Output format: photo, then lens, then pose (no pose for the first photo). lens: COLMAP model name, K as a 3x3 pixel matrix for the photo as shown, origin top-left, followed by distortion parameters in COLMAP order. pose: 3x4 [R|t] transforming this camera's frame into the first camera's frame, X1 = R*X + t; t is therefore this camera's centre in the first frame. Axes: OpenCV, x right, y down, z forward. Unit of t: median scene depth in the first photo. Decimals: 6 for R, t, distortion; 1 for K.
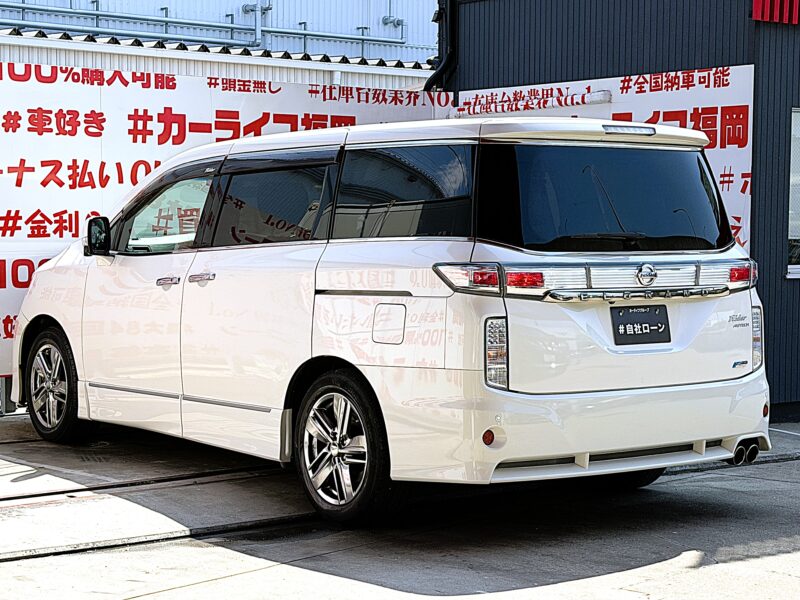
lens RADIAL K [[1545.4, 0, 400.0], [0, 1545.4, 300.0], [0, 0, 1]] dist [0.062198, 0.208973]
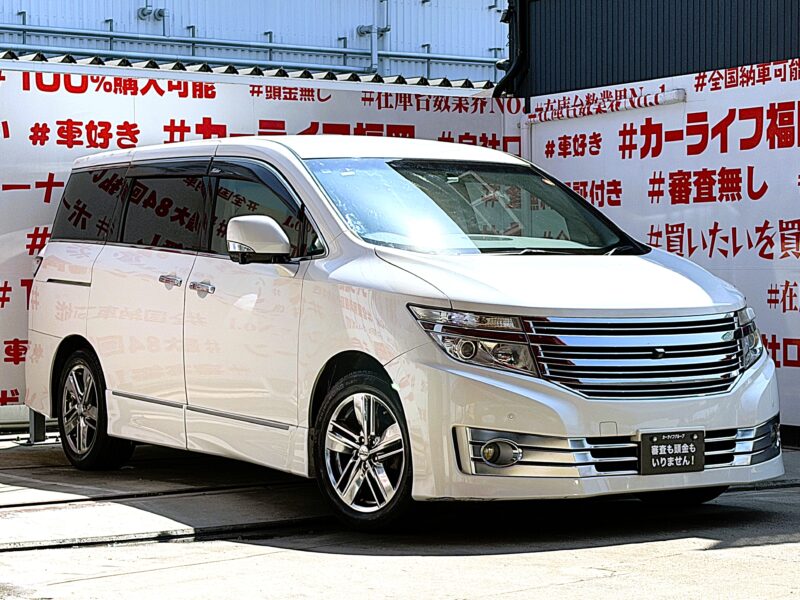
lens RADIAL K [[1826.0, 0, 400.0], [0, 1826.0, 300.0], [0, 0, 1]] dist [0.094540, -0.026266]
pose [[0.995733, -0.011961, -0.091508, 0.067363], [0.008207, 0.999113, -0.041294, 0.032950], [0.091920, 0.040366, 0.994948, -0.085706]]
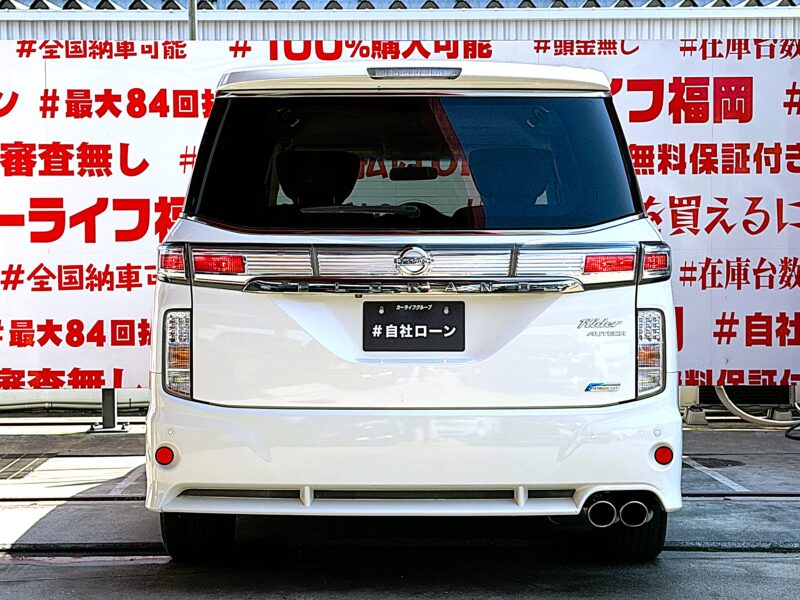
lens RADIAL K [[1871.6, 0, 400.0], [0, 1871.6, 300.0], [0, 0, 1]] dist [0.114883, -0.053396]
pose [[0.804136, 0.013346, -0.594295, 0.432246], [-0.024535, 0.999641, -0.010749, 0.008112], [0.593939, 0.023225, 0.804175, 0.157148]]
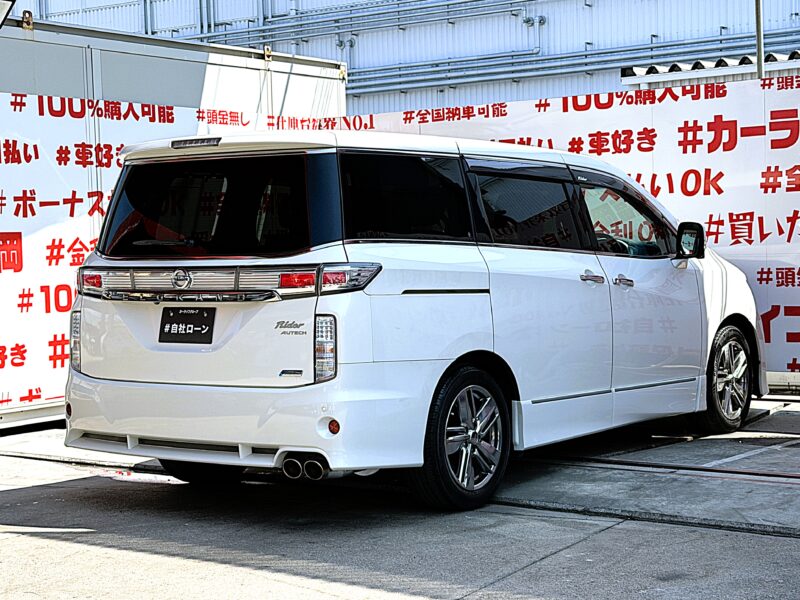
lens RADIAL K [[1452.8, 0, 400.0], [0, 1452.8, 300.0], [0, 0, 1]] dist [0.112853, -0.015738]
pose [[0.315737, 0.022455, -0.948581, 0.713878], [-0.024865, 0.999572, 0.015386, -0.012658], [0.948521, 0.018728, 0.316160, 0.508688]]
